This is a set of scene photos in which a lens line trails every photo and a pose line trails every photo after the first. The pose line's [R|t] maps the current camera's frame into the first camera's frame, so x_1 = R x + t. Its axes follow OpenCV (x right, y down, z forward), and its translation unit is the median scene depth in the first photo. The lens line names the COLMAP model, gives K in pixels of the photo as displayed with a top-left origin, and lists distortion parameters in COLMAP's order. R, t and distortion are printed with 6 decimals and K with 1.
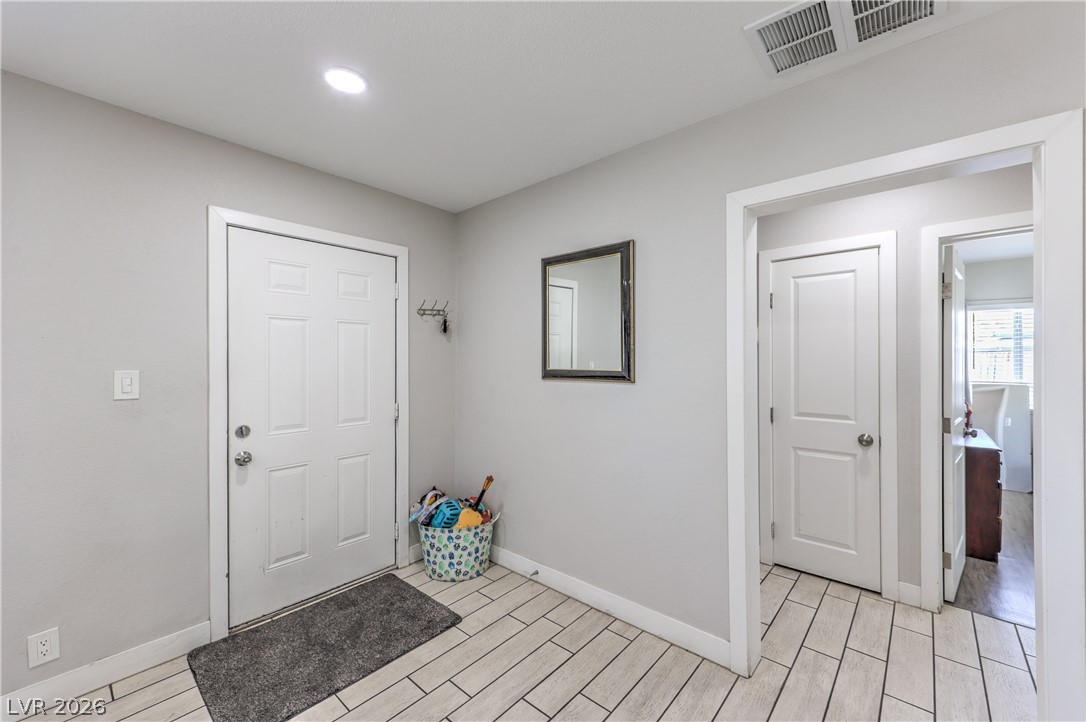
lens RADIAL K [[447.7, 0, 542.7], [0, 447.7, 359.2], [0, 0, 1]] dist [0.011557, 0.000108]
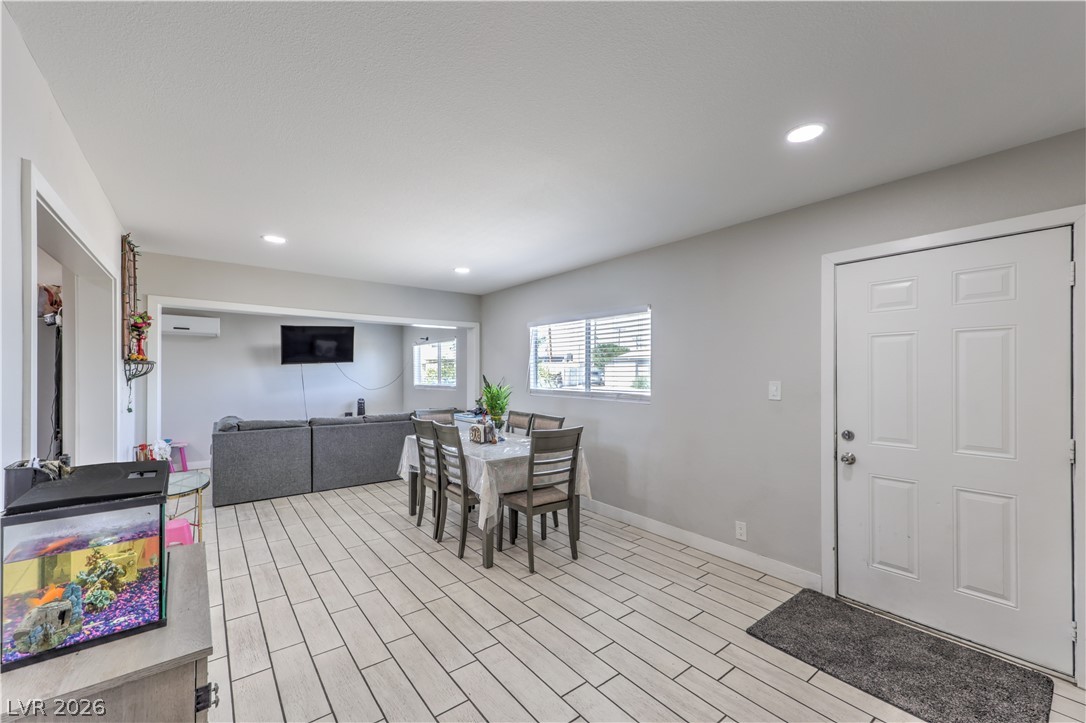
lens RADIAL K [[447.7, 0, 545.6], [0, 447.7, 372.6], [0, 0, 1]] dist [0.011557, 0.000108]
pose [[-0.196567, -0.002015, -0.980488, 0.653734], [0.000662, 0.999997, -0.002187, -0.002296], [0.980490, -0.001079, -0.196566, 0.456948]]
